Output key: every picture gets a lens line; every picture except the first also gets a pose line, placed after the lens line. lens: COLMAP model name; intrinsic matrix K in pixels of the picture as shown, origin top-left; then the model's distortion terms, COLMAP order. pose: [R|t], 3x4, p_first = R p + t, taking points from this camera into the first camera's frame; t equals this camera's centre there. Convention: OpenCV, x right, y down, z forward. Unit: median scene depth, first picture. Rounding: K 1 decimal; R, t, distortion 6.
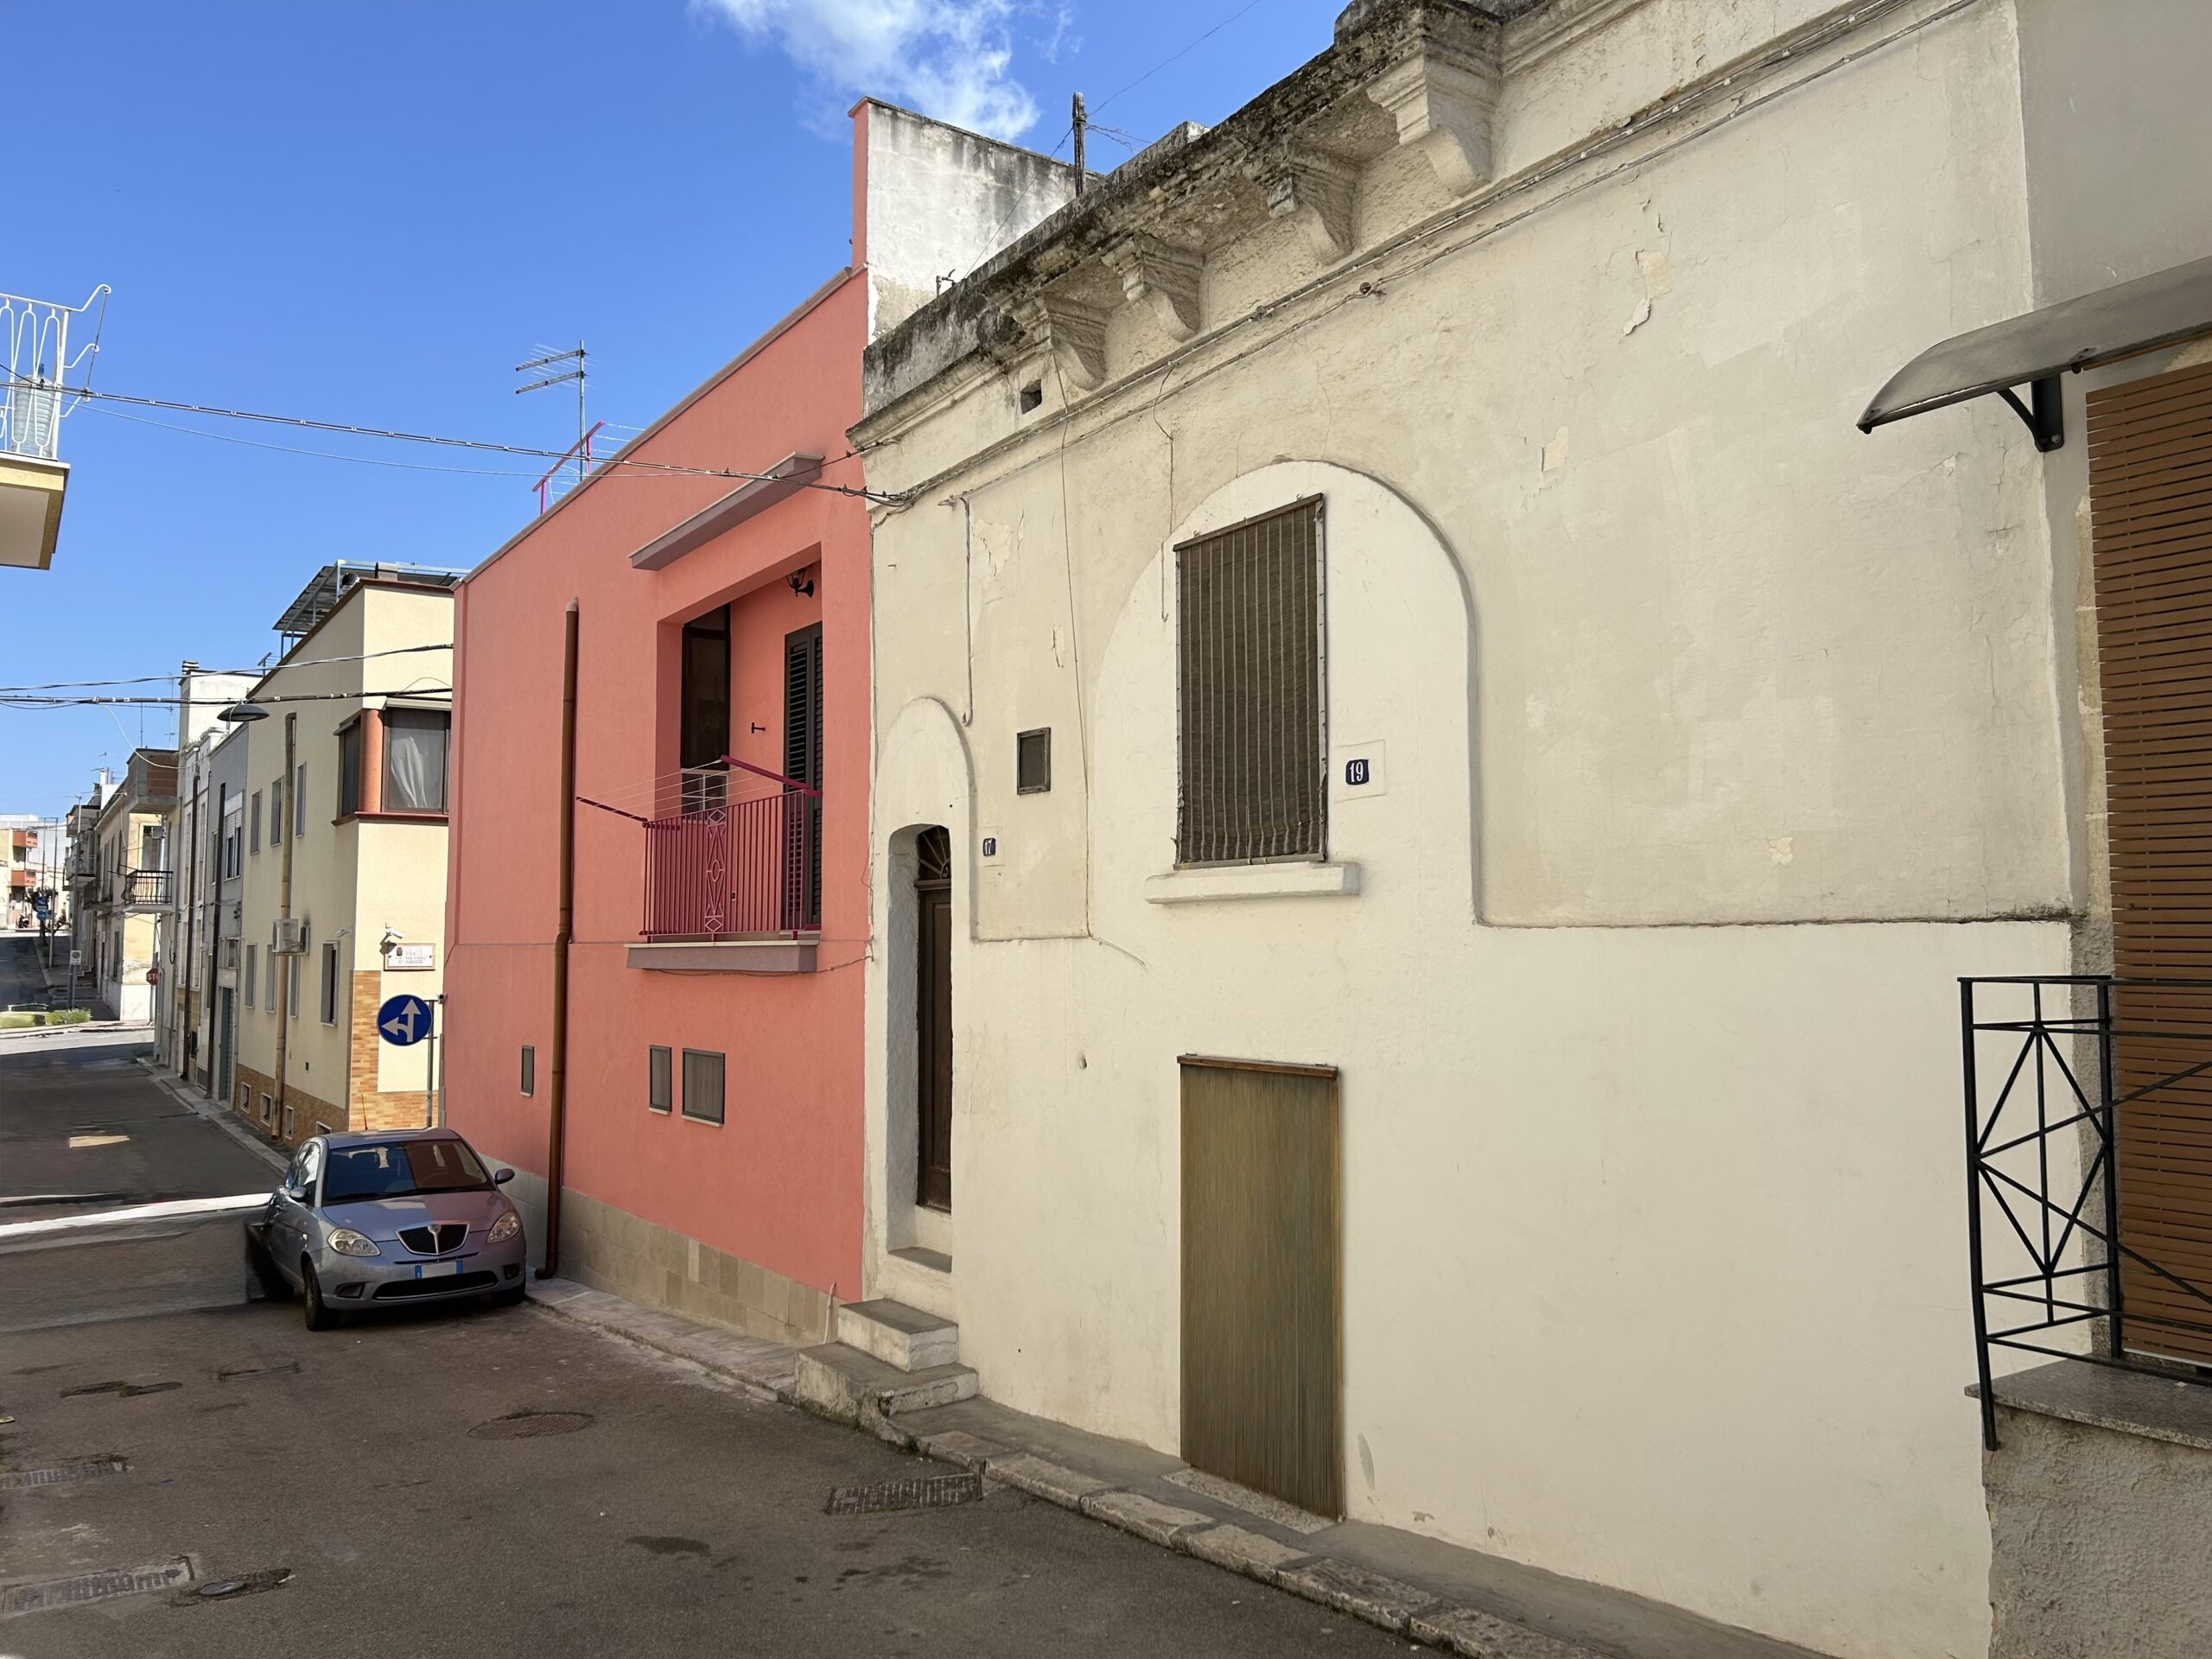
lens RADIAL K [[1674.8, 0, 1129.0], [0, 1674.8, 834.5], [0, 0, 1]] dist [0.074048, -0.082266]
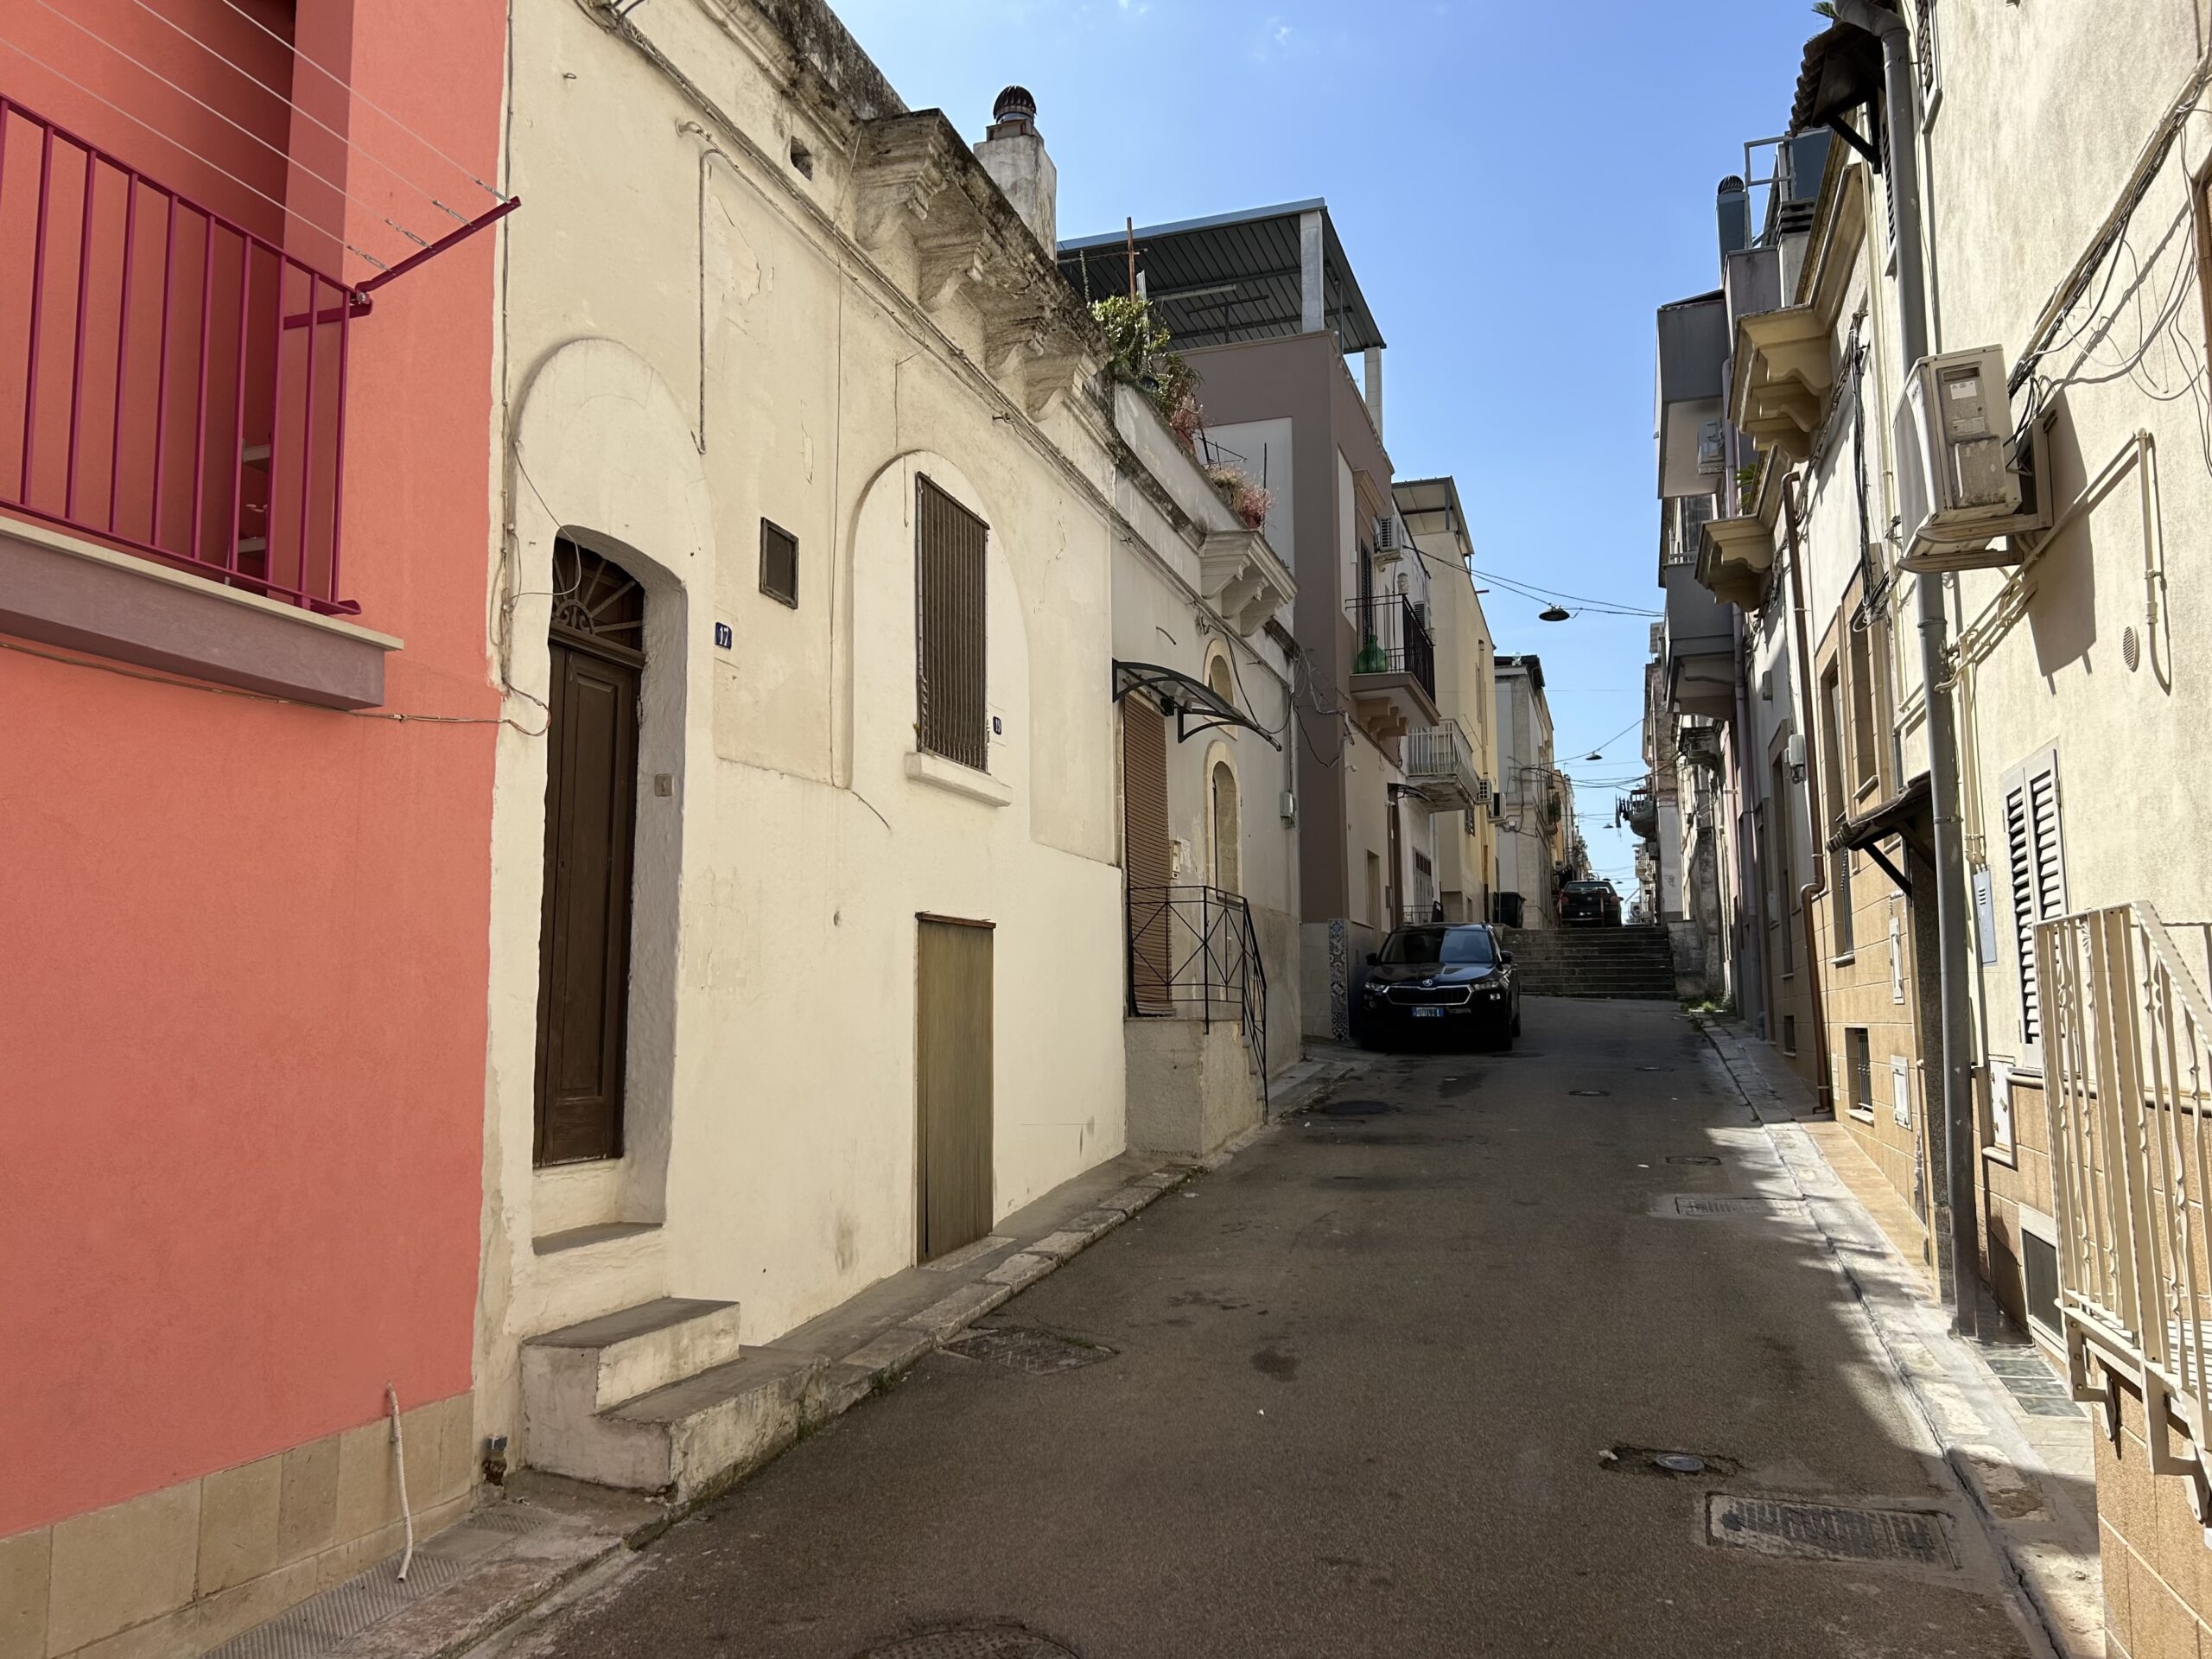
lens RADIAL K [[1674.8, 0, 1094.0], [0, 1674.8, 820.6], [0, 0, 1]] dist [0.074048, -0.082266]
pose [[-0.620728, 0.102471, 0.777301, -0.986633], [-0.041208, 0.985788, -0.162862, 0.264664], [-0.782943, -0.133124, -0.607683, 1.691892]]
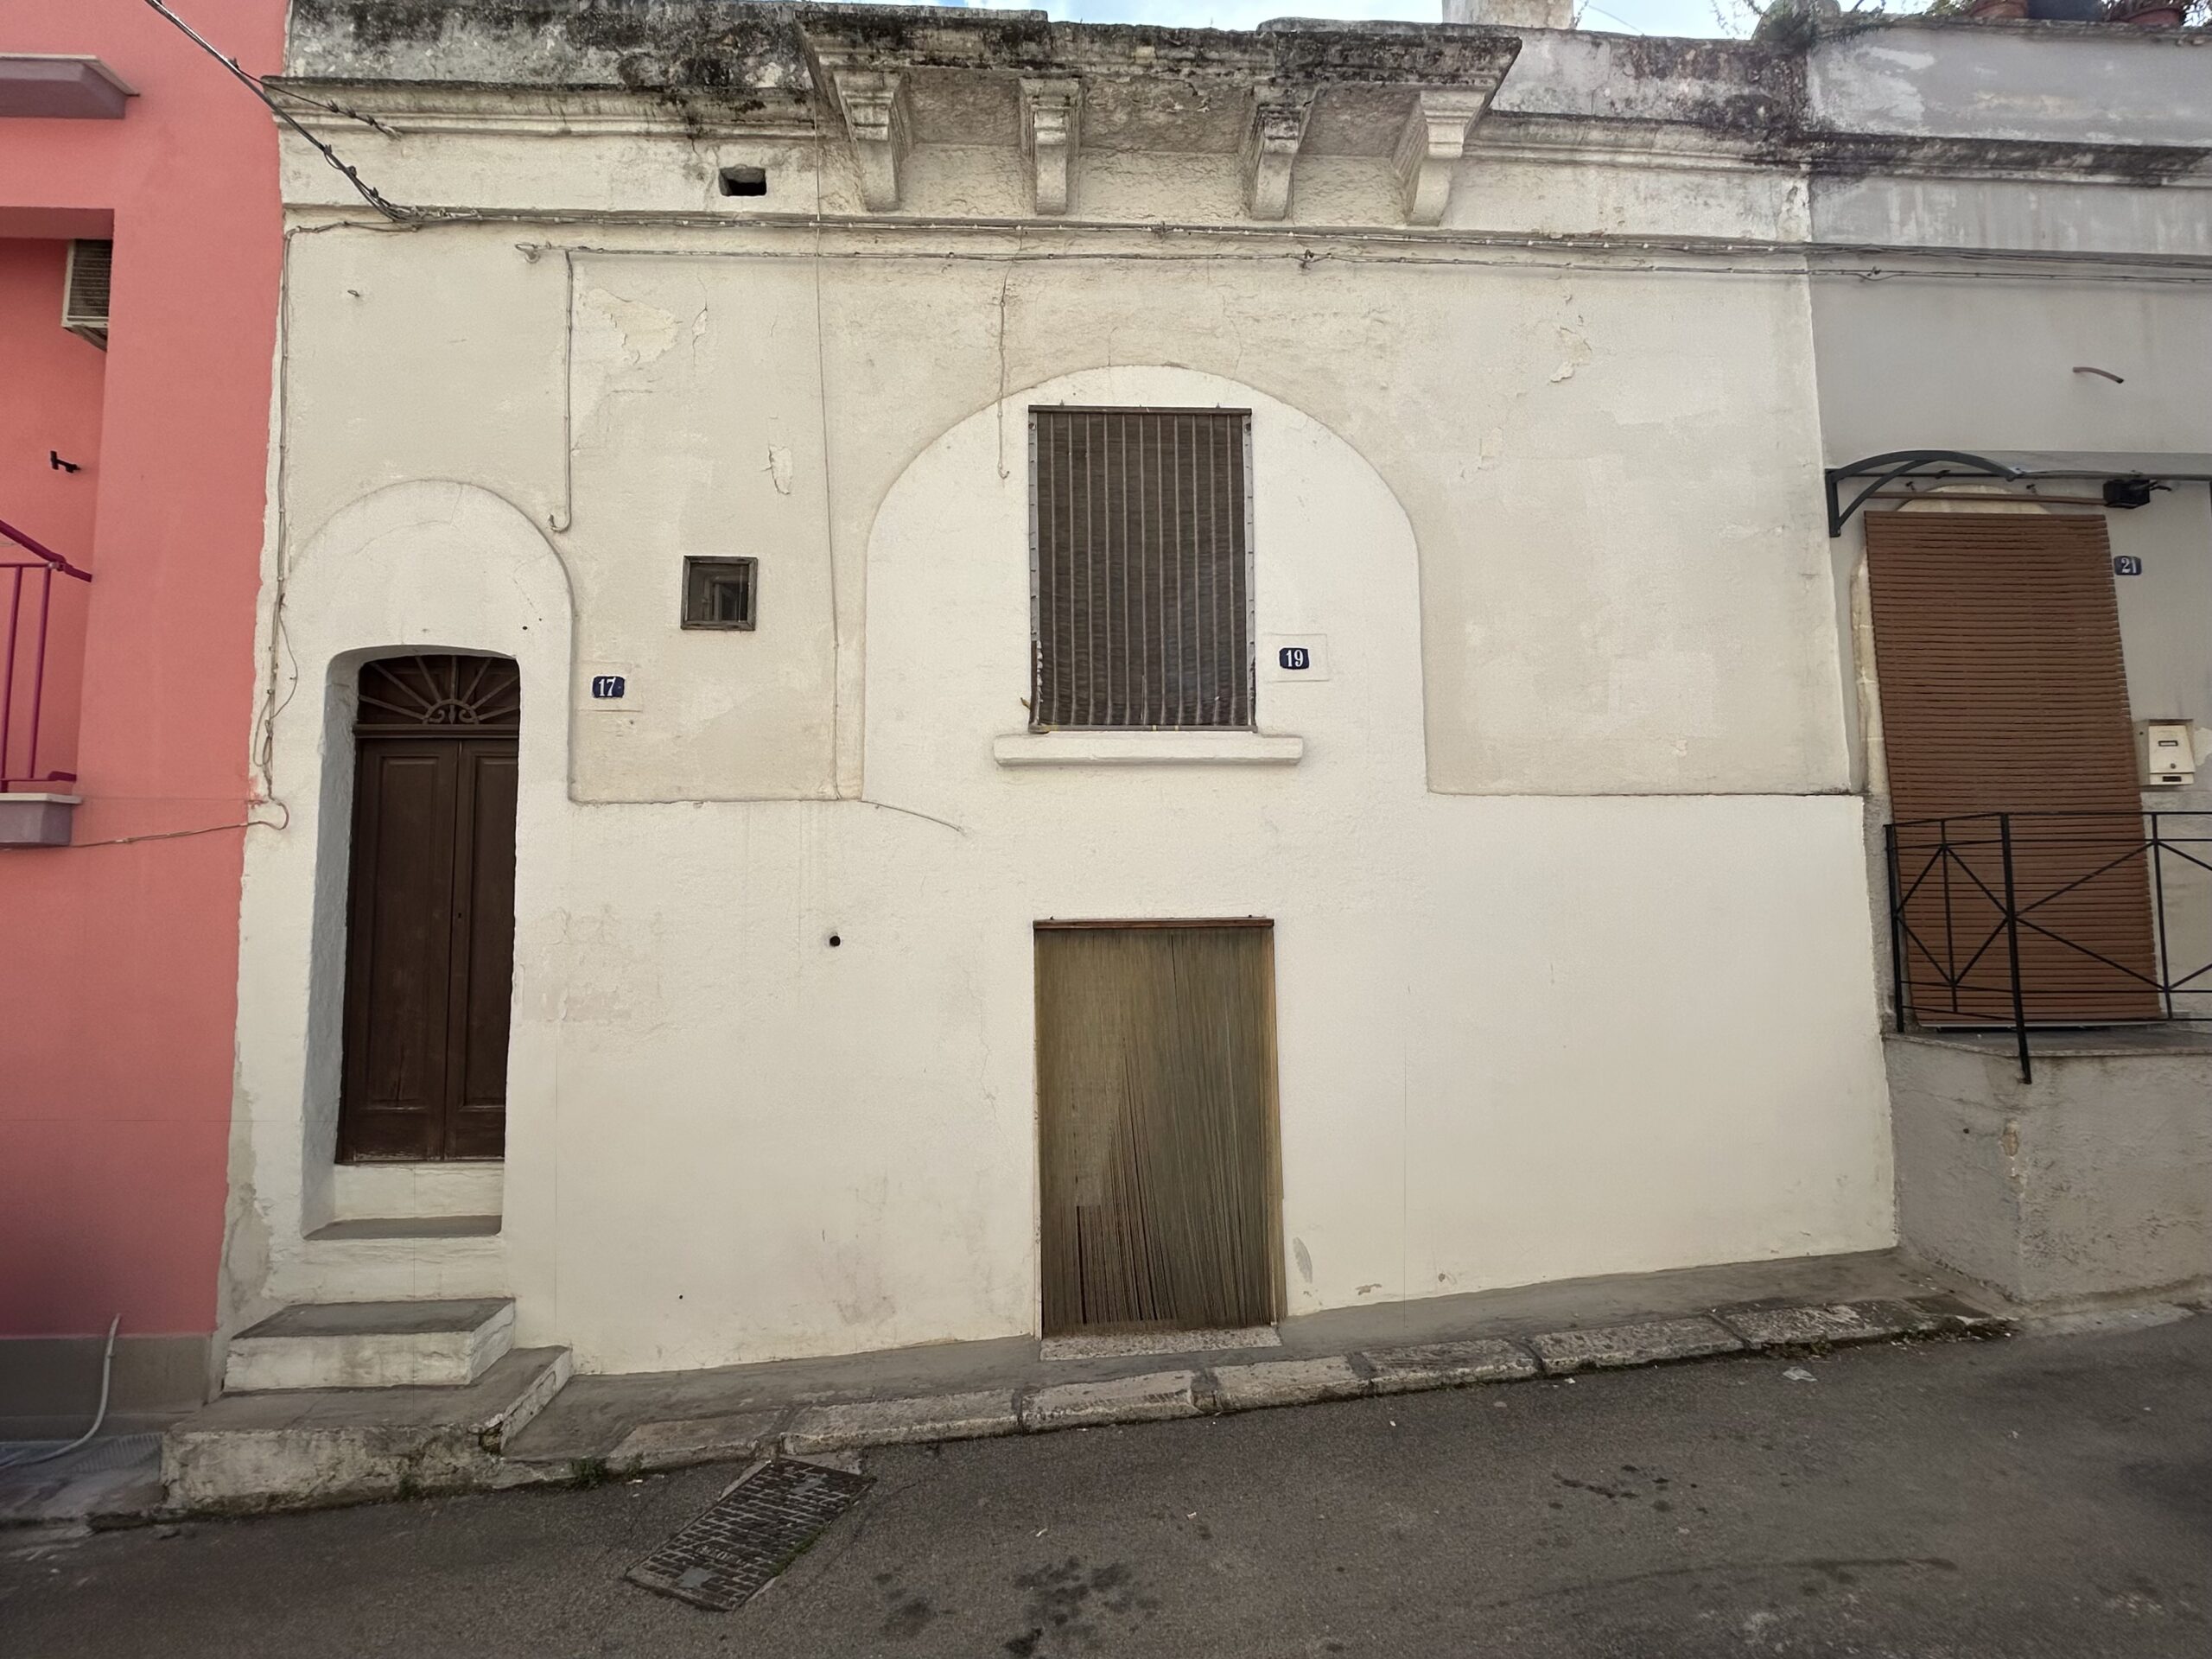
lens RADIAL K [[1001.7, 0, 1109.8], [0, 1001.7, 827.9], [0, 0, 1]] dist [-0.002073, 0.001361]
pose [[0.520219, 0.066792, 0.851417, -0.467495], [-0.053385, 0.997531, -0.045636, 0.107986], [-0.852362, -0.021713, 0.522501, 0.692485]]
